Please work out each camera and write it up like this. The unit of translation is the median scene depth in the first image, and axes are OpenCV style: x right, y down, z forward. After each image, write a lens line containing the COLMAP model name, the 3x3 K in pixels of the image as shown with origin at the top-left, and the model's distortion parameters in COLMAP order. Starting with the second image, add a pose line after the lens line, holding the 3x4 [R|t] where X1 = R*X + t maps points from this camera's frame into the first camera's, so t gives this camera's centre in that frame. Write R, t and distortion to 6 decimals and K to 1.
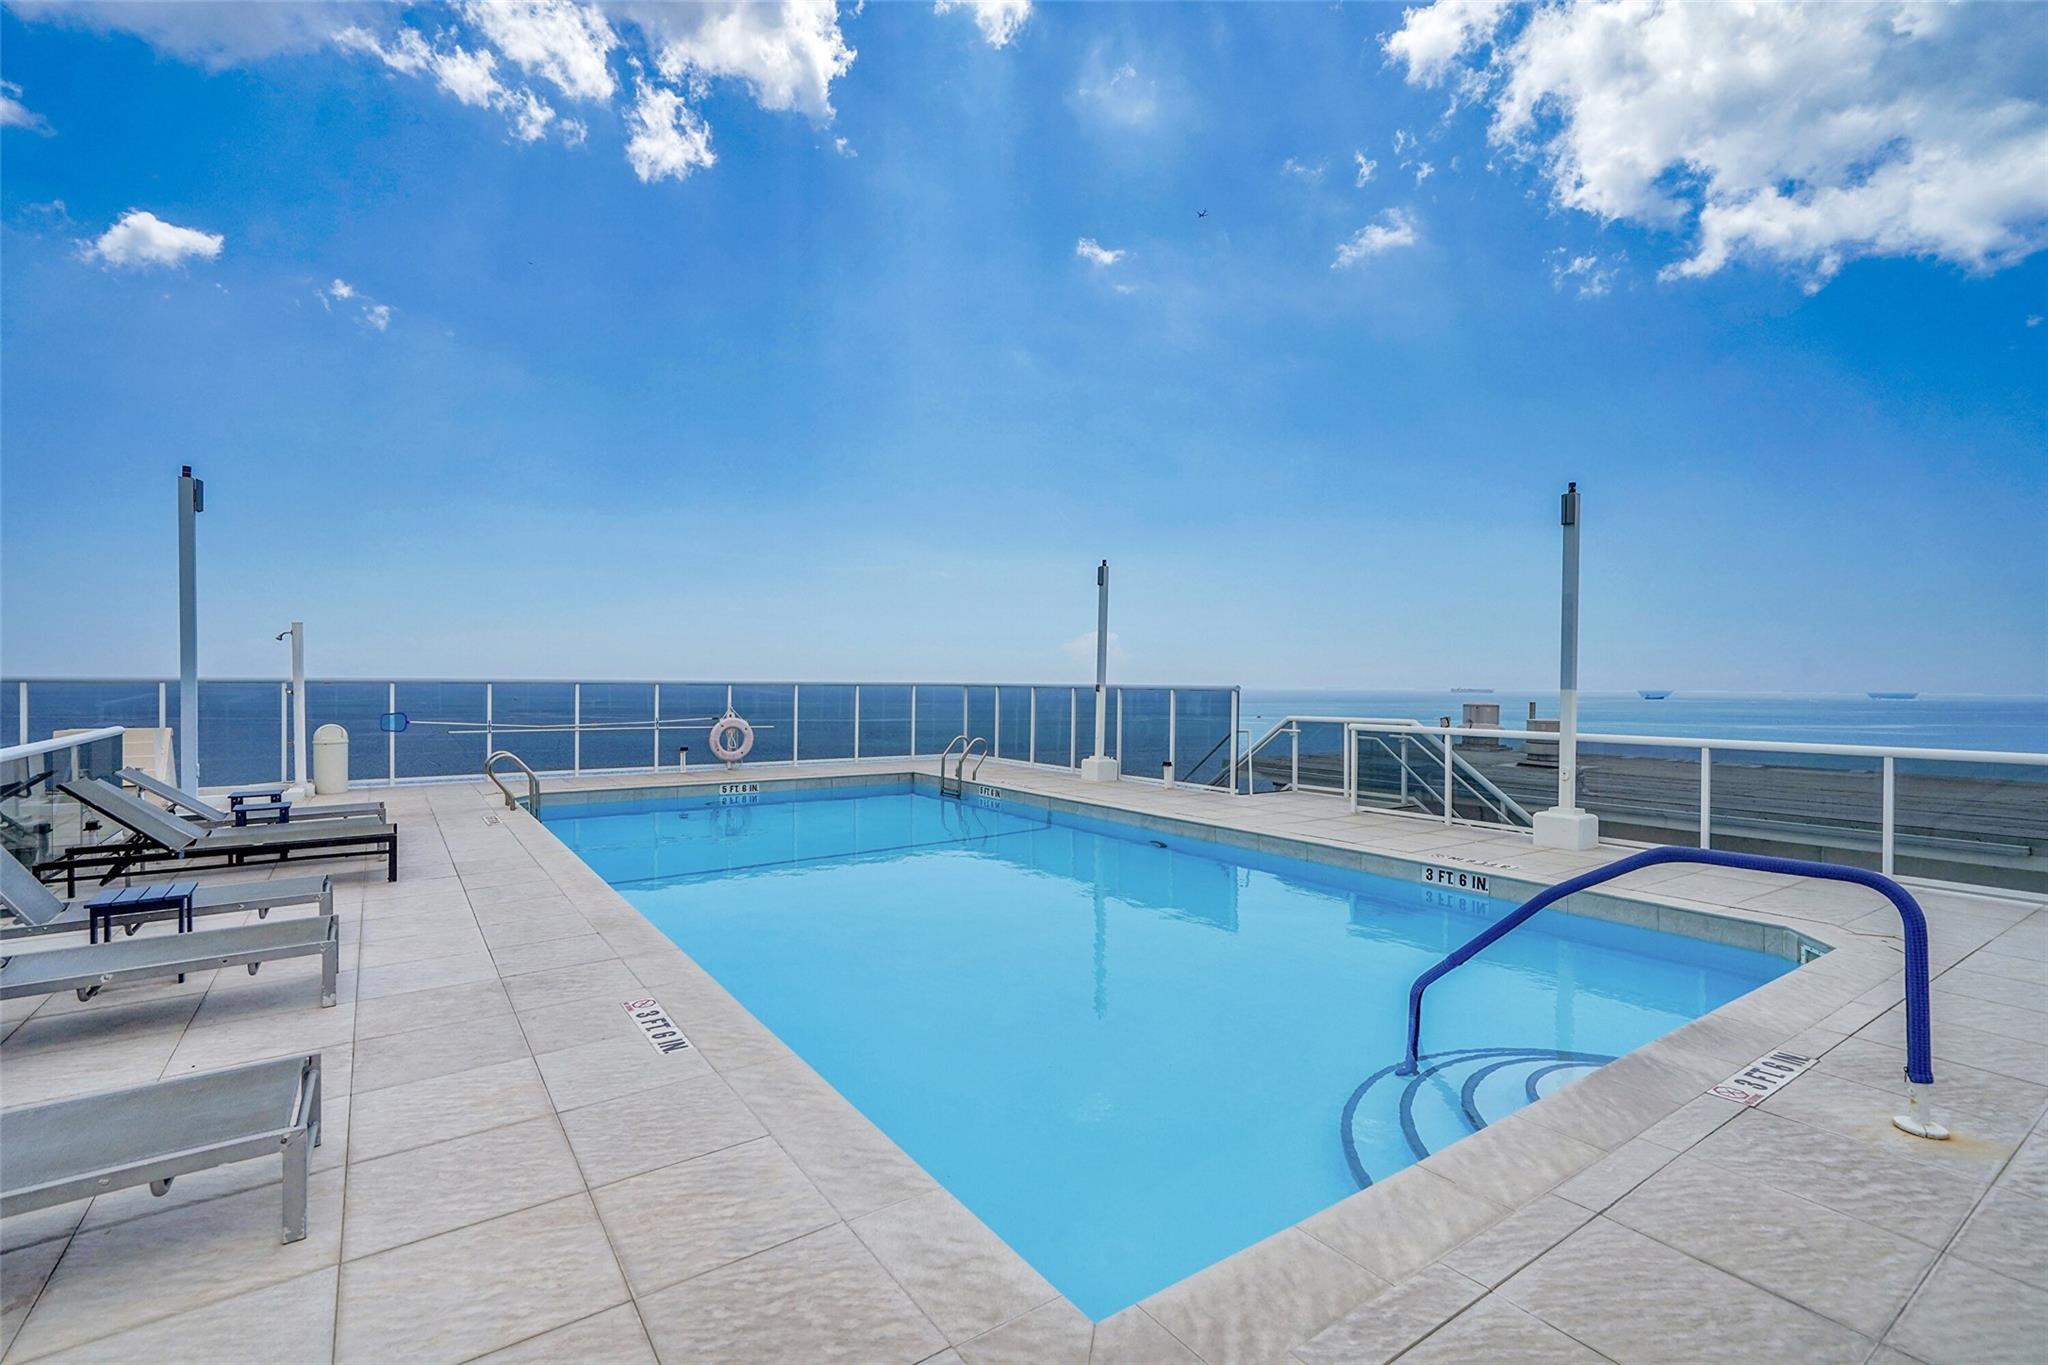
lens RADIAL K [[924.6, 0, 1028.8], [0, 924.6, 684.0], [0, 0, 1]] dist [-0.001968, 0.000229]
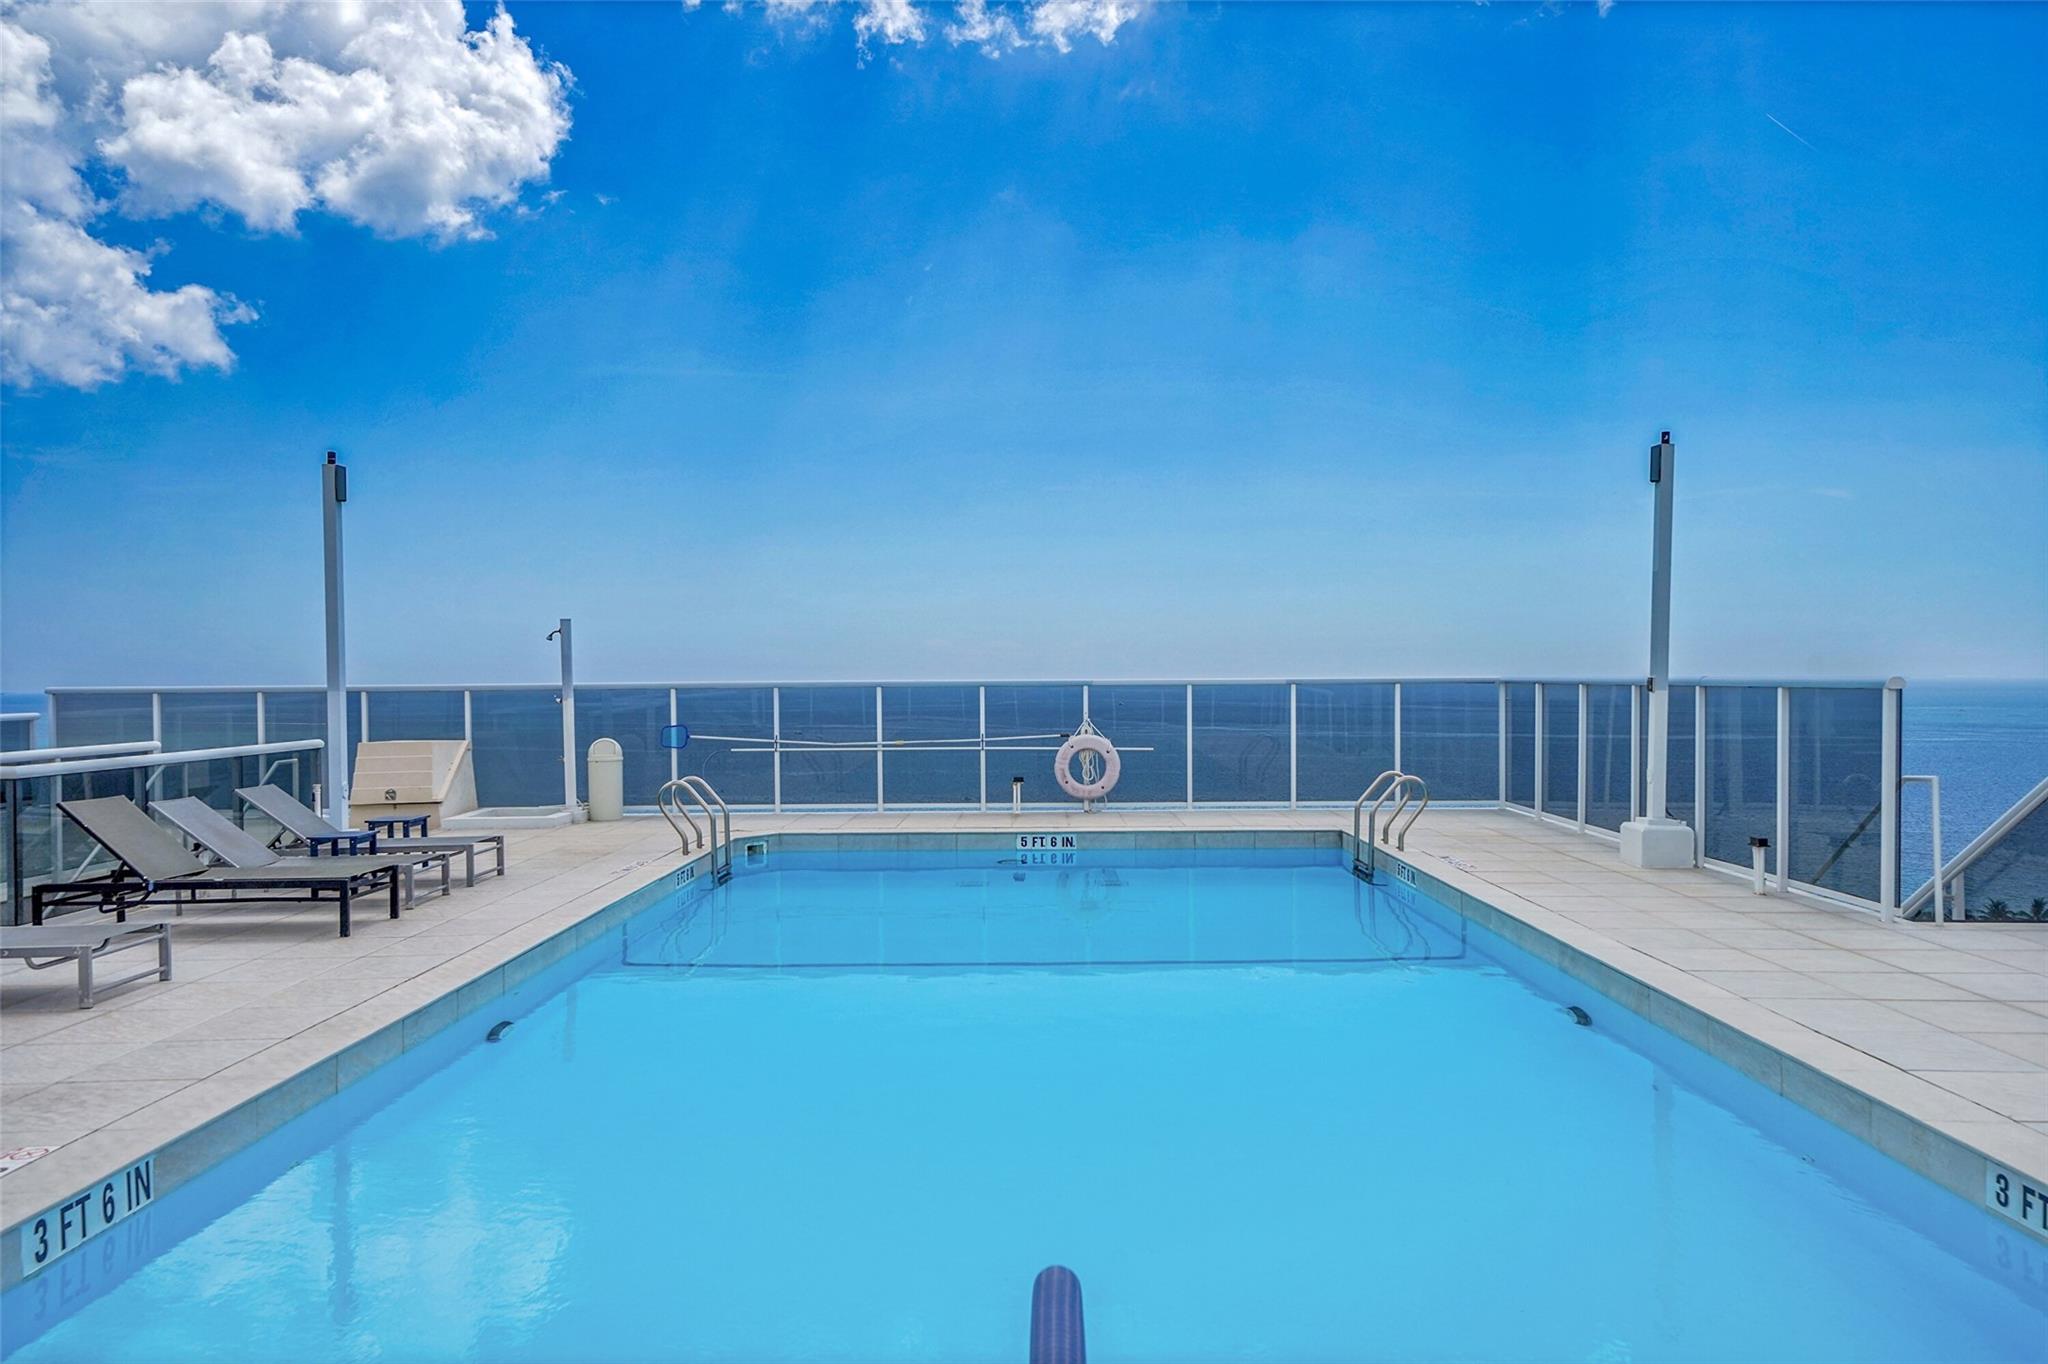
lens RADIAL K [[1368.8, 0, 1022.2], [0, 1368.8, 680.8], [0, 0, 1]] dist [0.026088, 0.002369]
pose [[0.807741, -0.013036, -0.589394, 0.245947], [0.013150, 0.999905, -0.004094, 0.000891], [0.589391, -0.004444, 0.807835, 0.180109]]
